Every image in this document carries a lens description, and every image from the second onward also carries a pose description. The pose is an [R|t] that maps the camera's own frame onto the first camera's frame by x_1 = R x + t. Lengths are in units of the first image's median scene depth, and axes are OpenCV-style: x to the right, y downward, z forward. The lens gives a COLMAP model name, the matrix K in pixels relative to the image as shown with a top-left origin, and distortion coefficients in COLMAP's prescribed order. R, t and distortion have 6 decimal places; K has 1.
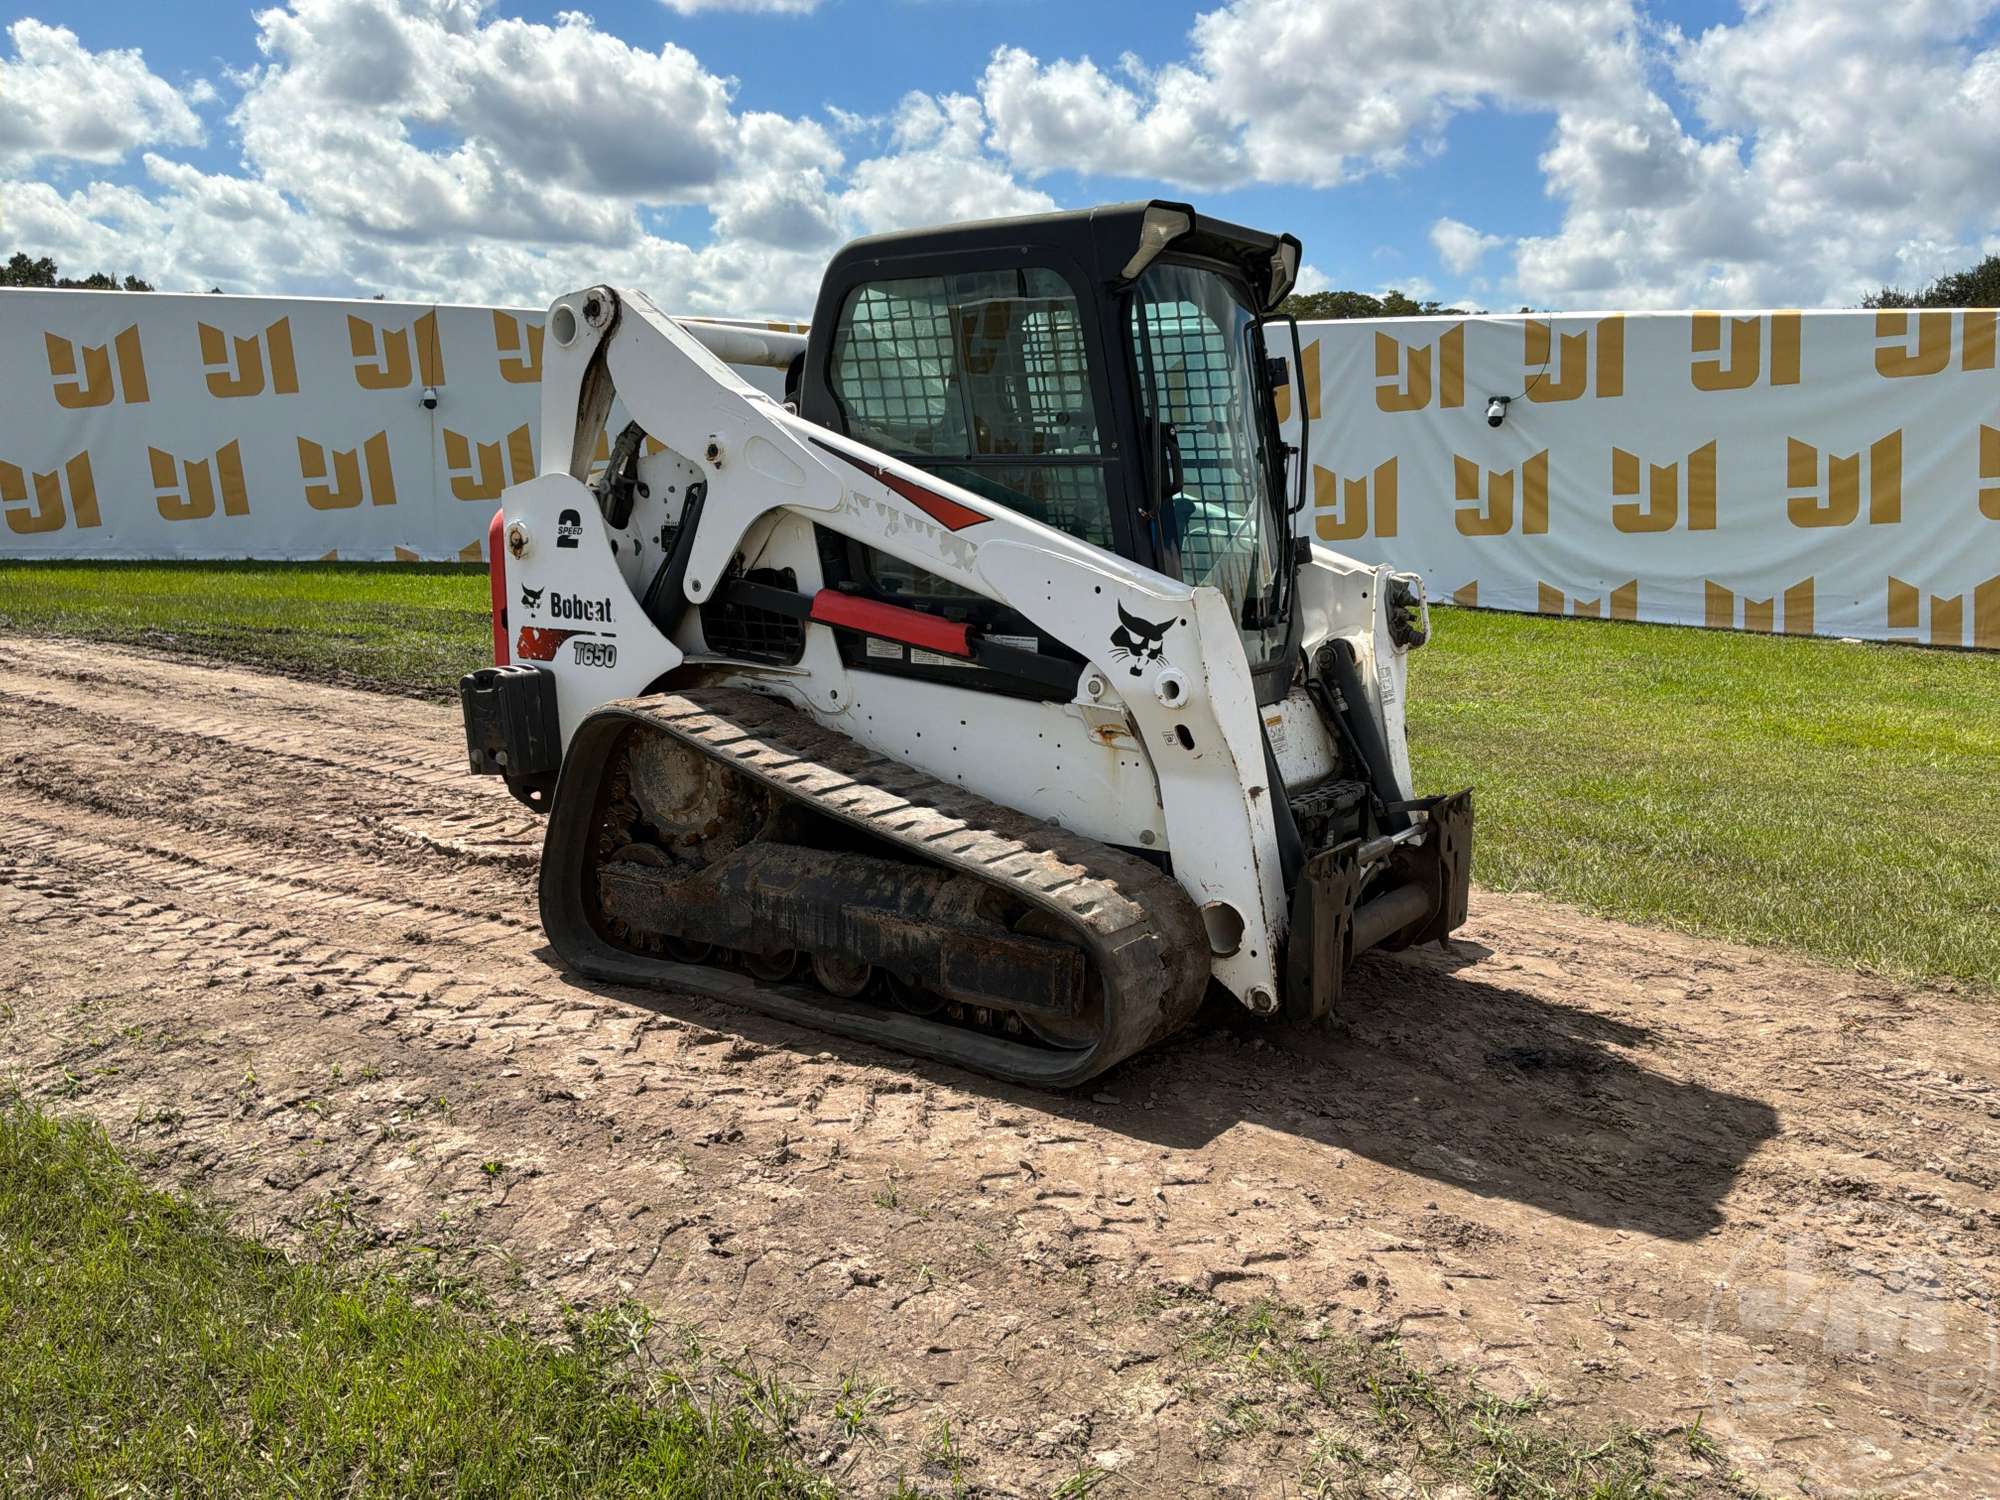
lens RADIAL K [[1665.9, 0, 998.0], [0, 1665.9, 747.5], [0, 0, 1]] dist [0.155268, -0.334308]
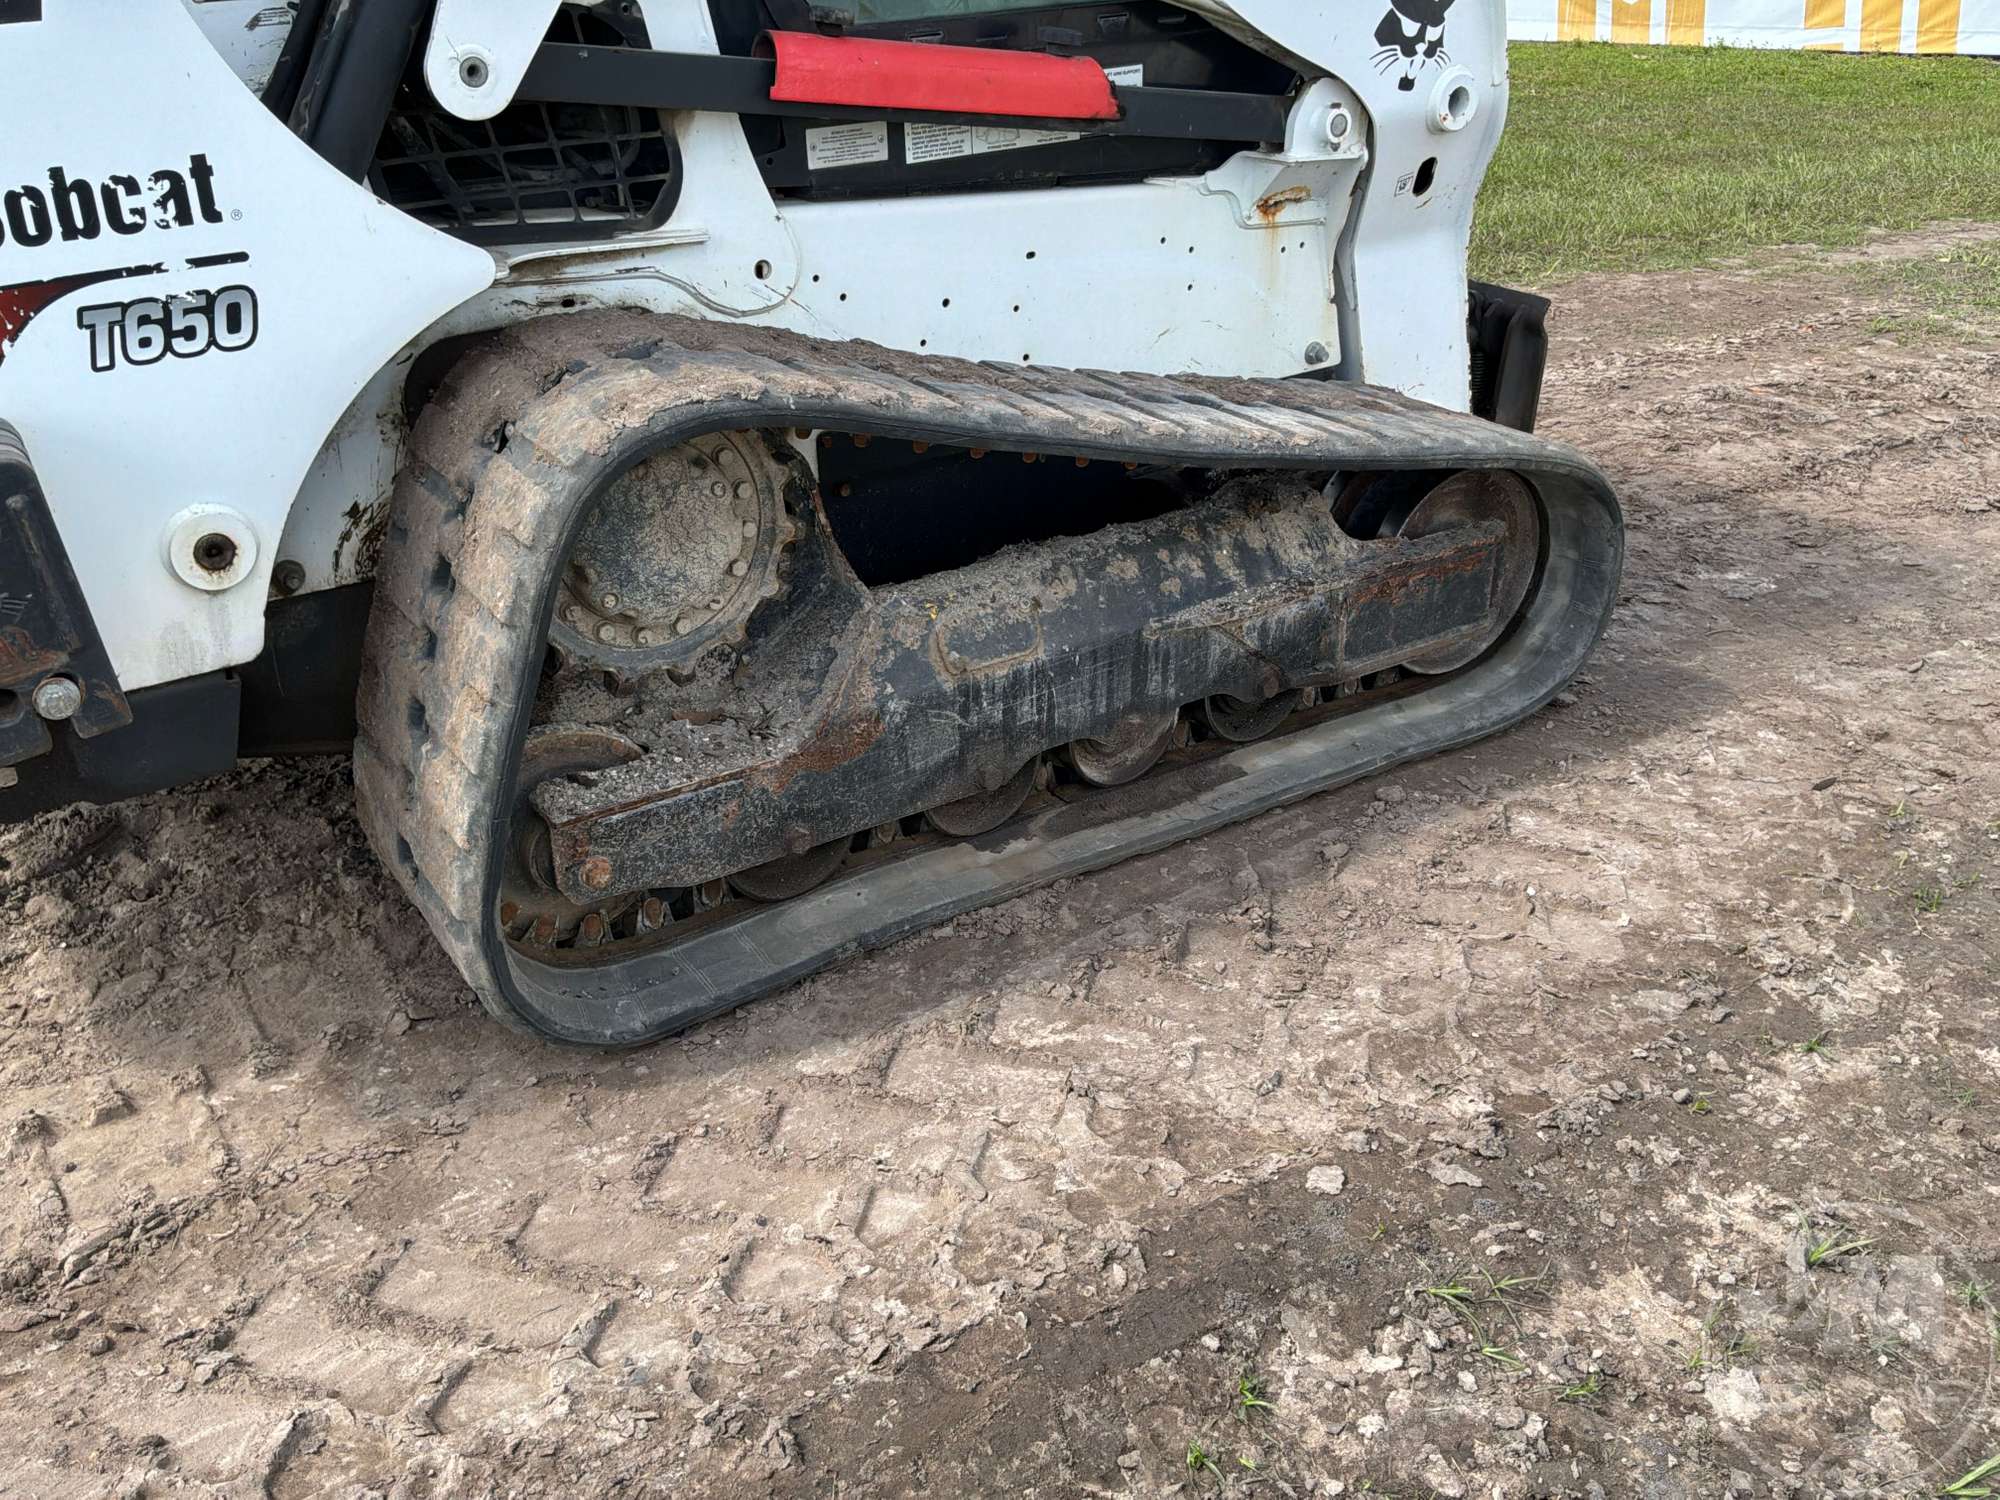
lens RADIAL K [[1826.5, 0, 996.1], [0, 1826.5, 744.2], [0, 0, 1]] dist [0.150123, -0.321283]
pose [[0.393393, -0.434311, 0.810319, -0.569115], [0.172299, 0.900596, 0.399049, -0.110581], [-0.903081, -0.017365, 0.429119, 0.723028]]
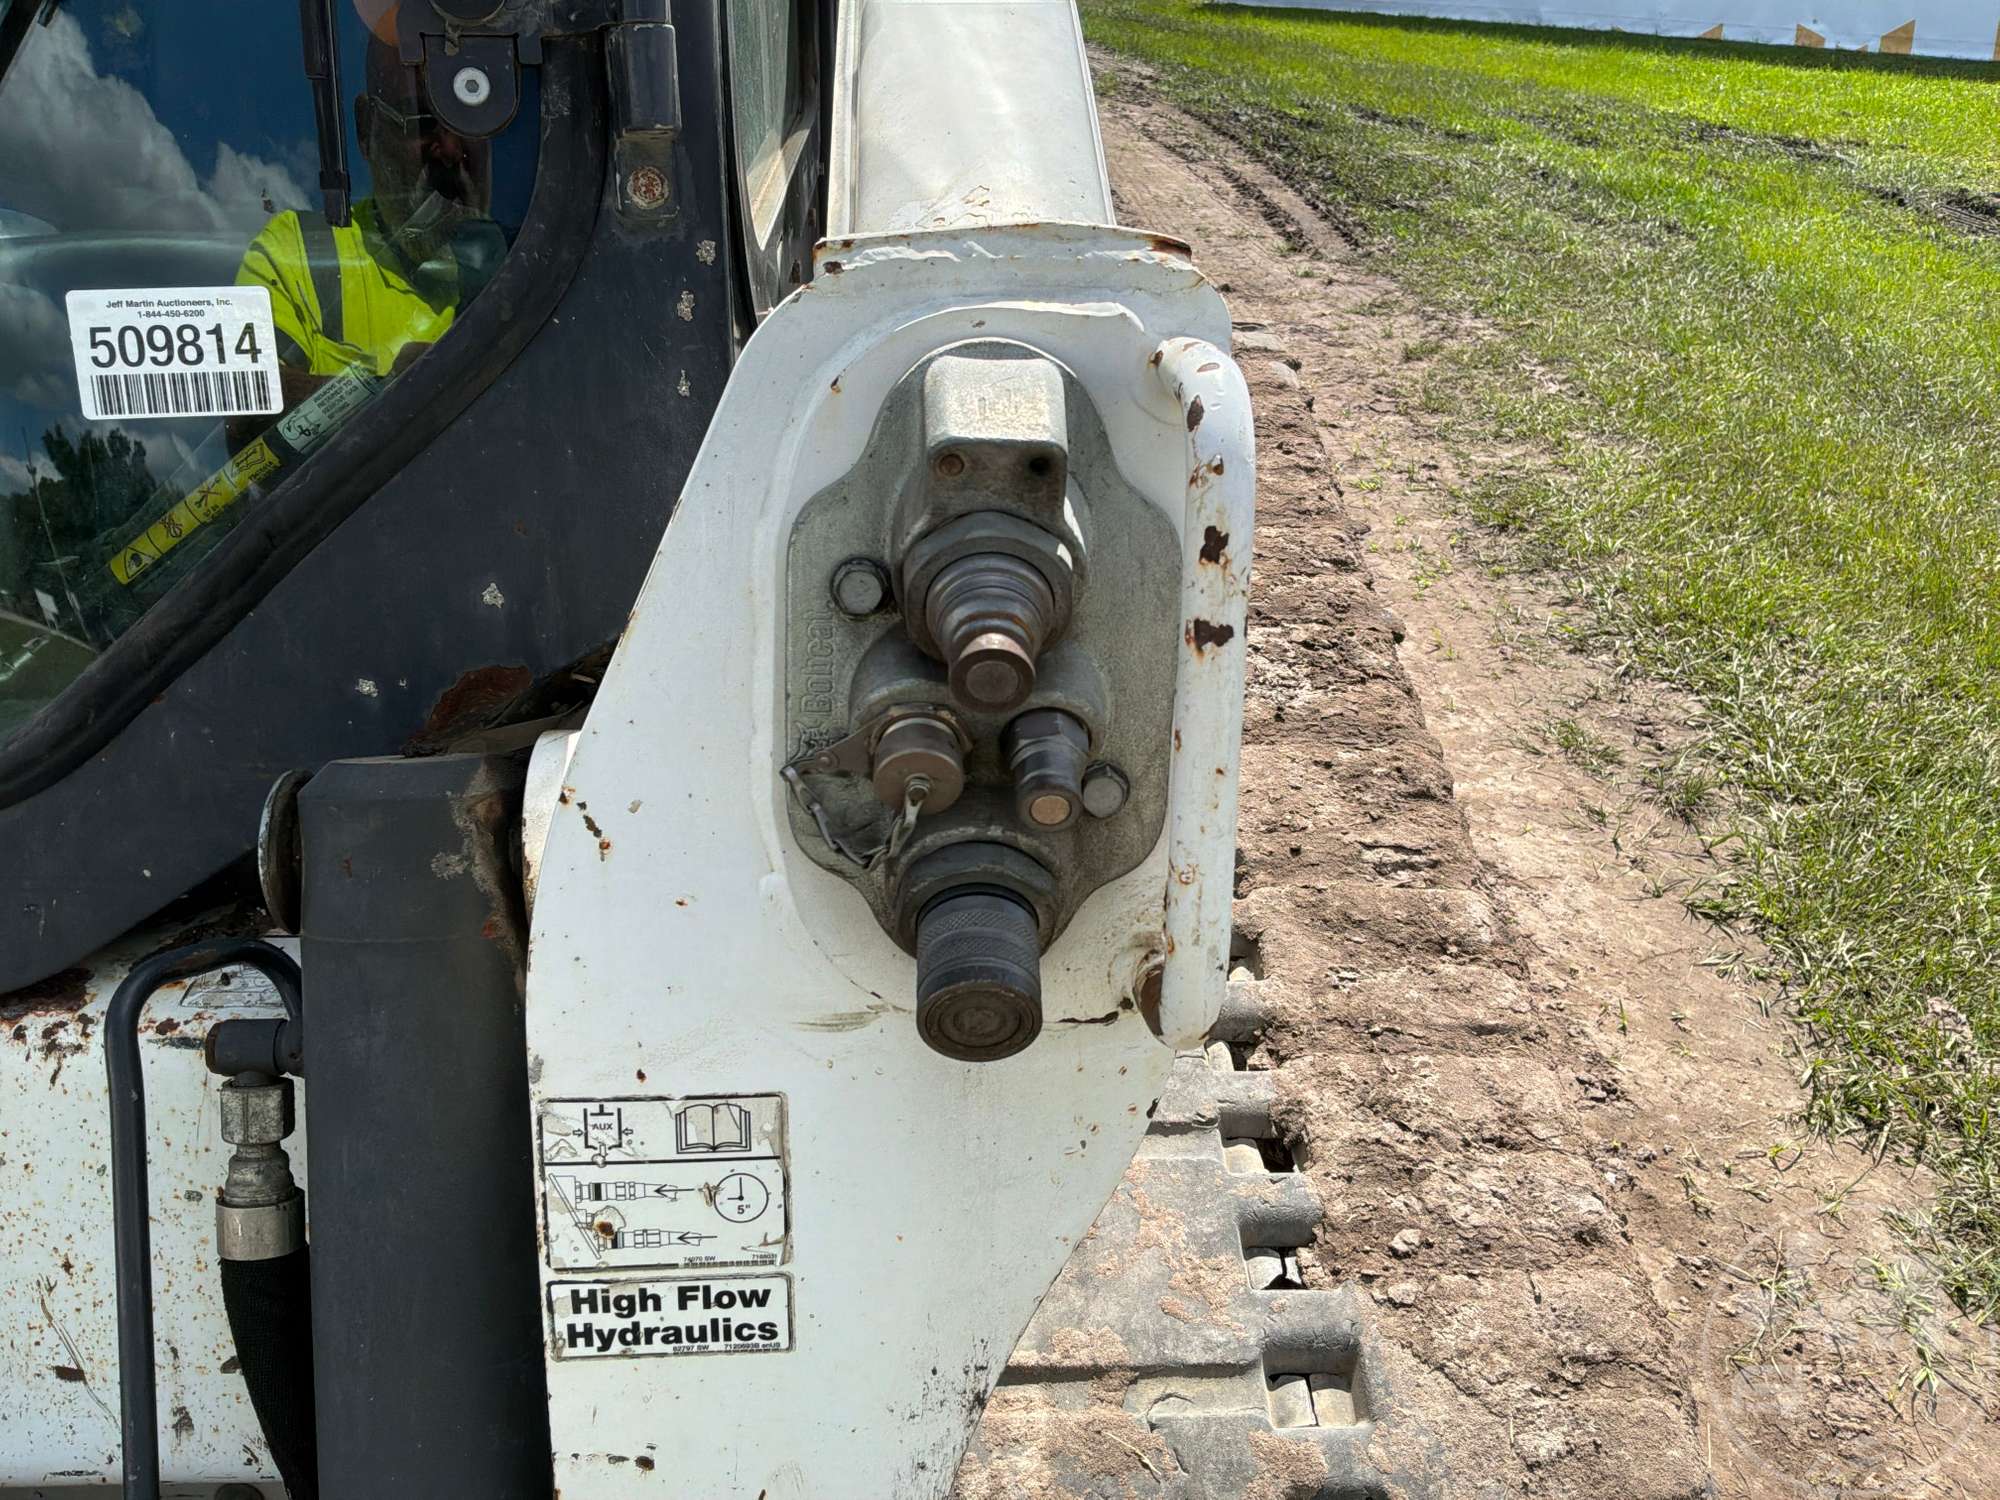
lens RADIAL K [[1665.9, 0, 998.0], [0, 1665.9, 747.5], [0, 0, 1]] dist [0.155268, -0.334308]
pose [[0.596968, 0.359557, -0.717180, 0.335098], [-0.143697, 0.927410, 0.345344, -0.121141], [0.789291, -0.103102, 0.605302, 0.978128]]
